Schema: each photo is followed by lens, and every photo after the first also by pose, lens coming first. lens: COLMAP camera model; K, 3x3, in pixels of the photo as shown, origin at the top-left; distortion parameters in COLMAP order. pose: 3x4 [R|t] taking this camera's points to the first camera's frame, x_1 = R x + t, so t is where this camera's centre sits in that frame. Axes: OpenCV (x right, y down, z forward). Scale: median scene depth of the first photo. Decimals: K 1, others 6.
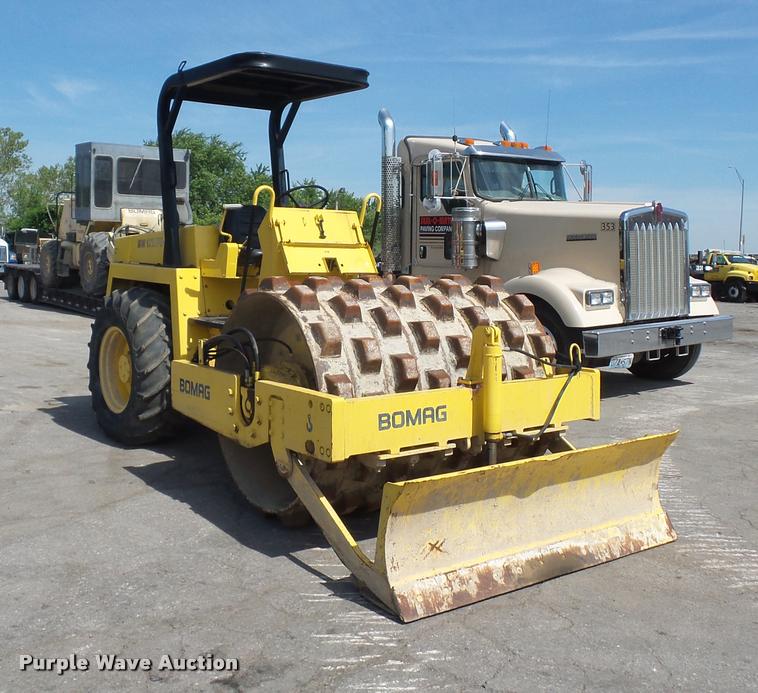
lens RADIAL K [[873.6, 0, 362.8], [0, 873.6, 285.5], [0, 0, 1]] dist [0.003442, 0.000000]
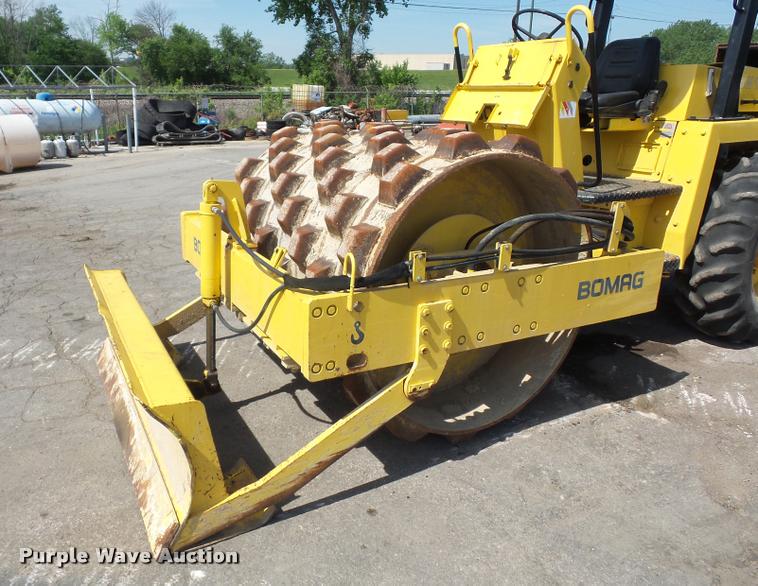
lens RADIAL K [[601.2, 0, 345.5], [0, 601.2, 264.5], [0, 0, 1]] dist [0.006275, -0.009662]
pose [[-0.127025, 0.255432, -0.958446, 0.515584], [-0.044135, 0.963861, 0.262725, -0.026072], [0.990917, 0.075674, -0.111161, 0.852396]]
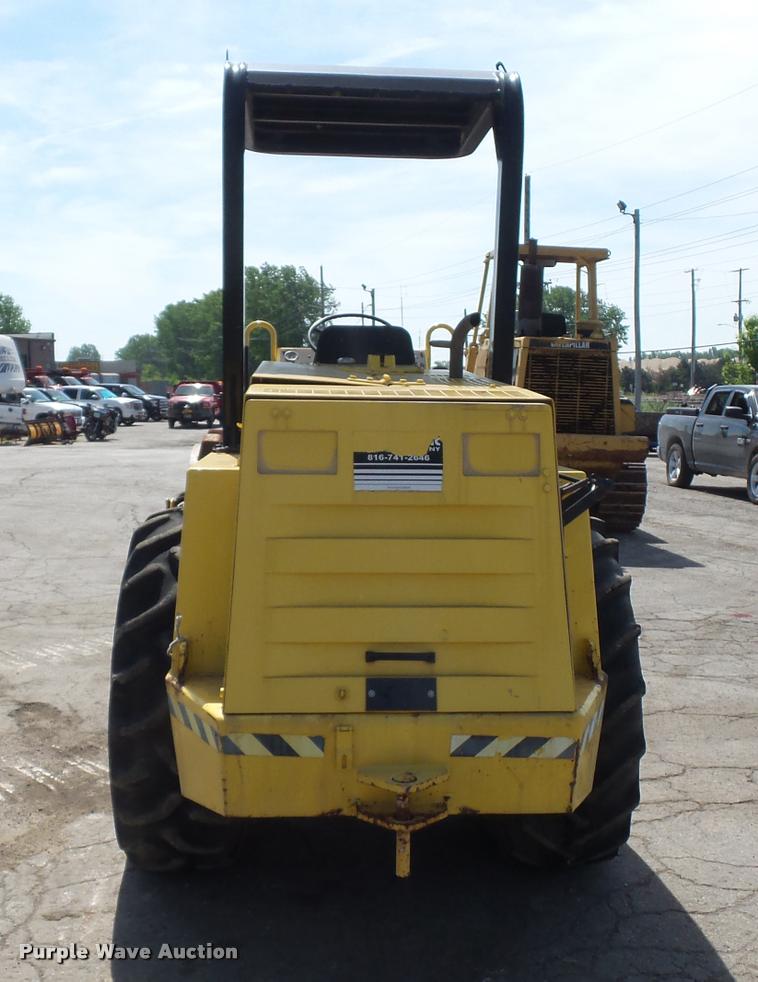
lens RADIAL K [[1164.6, 0, 380.6], [0, 1164.6, 484.2], [0, 0, 1]] dist [0.012425, 0.000000]
pose [[-0.841245, -0.072456, 0.535778, -0.539814], [-0.004553, 0.991894, 0.126989, -0.090636], [-0.540636, 0.104389, -0.834755, 1.653282]]
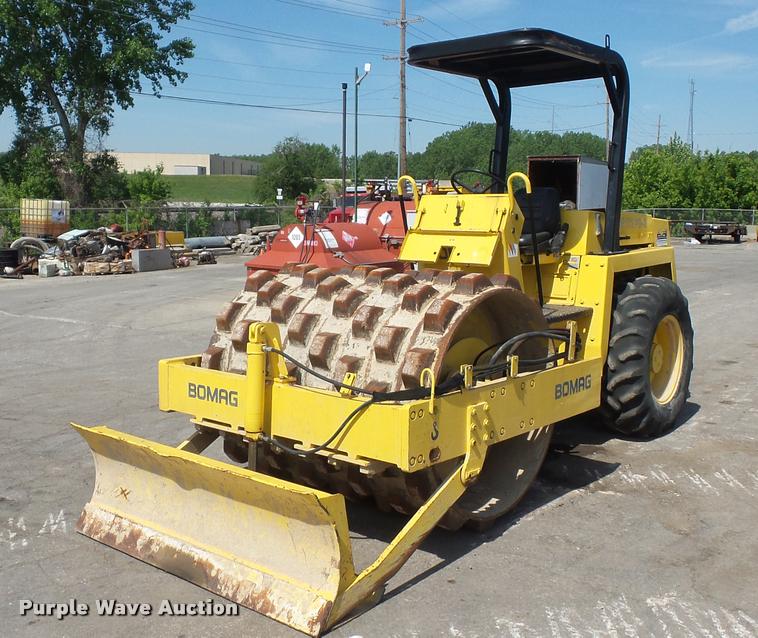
lens RADIAL K [[838.6, 0, 403.9], [0, 838.6, 291.8], [0, 0, 1]] dist [0.006338, 0.000000]
pose [[0.265909, 0.083056, -0.960414, 0.765995], [-0.033460, 0.996476, 0.076910, -0.046251], [0.963417, 0.011685, 0.267751, 0.640822]]
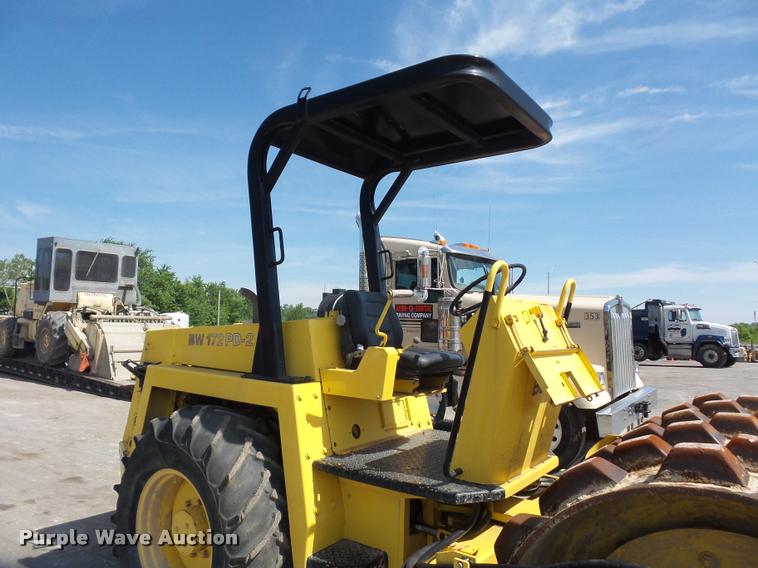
lens RADIAL K [[524.8, 0, 380.7], [0, 524.8, 287.3], [0, 0, 1]] dist [0.010698, -0.011846]
pose [[0.958489, 0.022101, 0.284273, -0.263467], [0.007784, 0.994592, -0.103570, -0.050940], [-0.285025, 0.101484, 0.953133, 0.591621]]
